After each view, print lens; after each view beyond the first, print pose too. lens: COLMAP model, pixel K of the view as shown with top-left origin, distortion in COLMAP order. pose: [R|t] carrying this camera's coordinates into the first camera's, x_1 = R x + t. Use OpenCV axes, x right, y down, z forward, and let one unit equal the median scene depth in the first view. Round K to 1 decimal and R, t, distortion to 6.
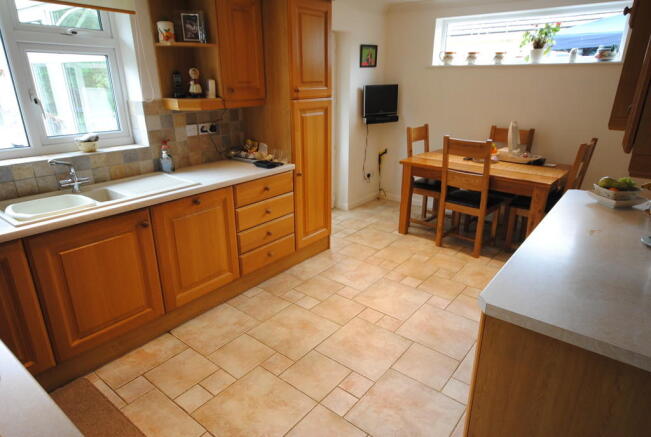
lens RADIAL K [[400.3, 0, 327.2], [0, 400.3, 218.0], [0, 0, 1]] dist [-0.006982, -0.000270]
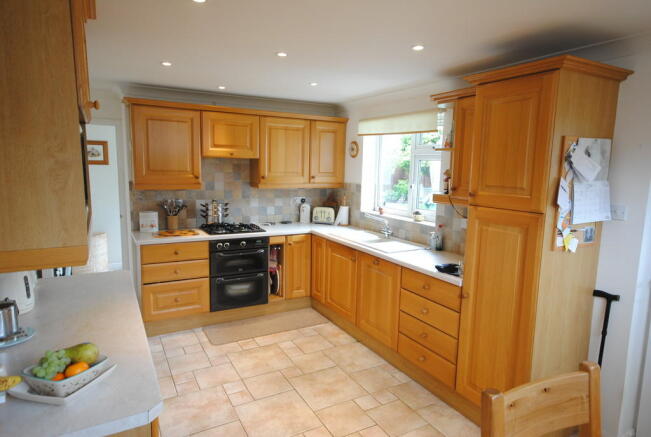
lens RADIAL K [[375.8, 0, 326.5], [0, 375.8, 218.5], [0, 0, 1]] dist [-0.002547, 0.000016]
pose [[-0.360374, 0.117677, -0.925356, 0.843766], [-0.343294, 0.905657, 0.248866, -0.412013], [0.867341, 0.407354, -0.285977, 1.114951]]
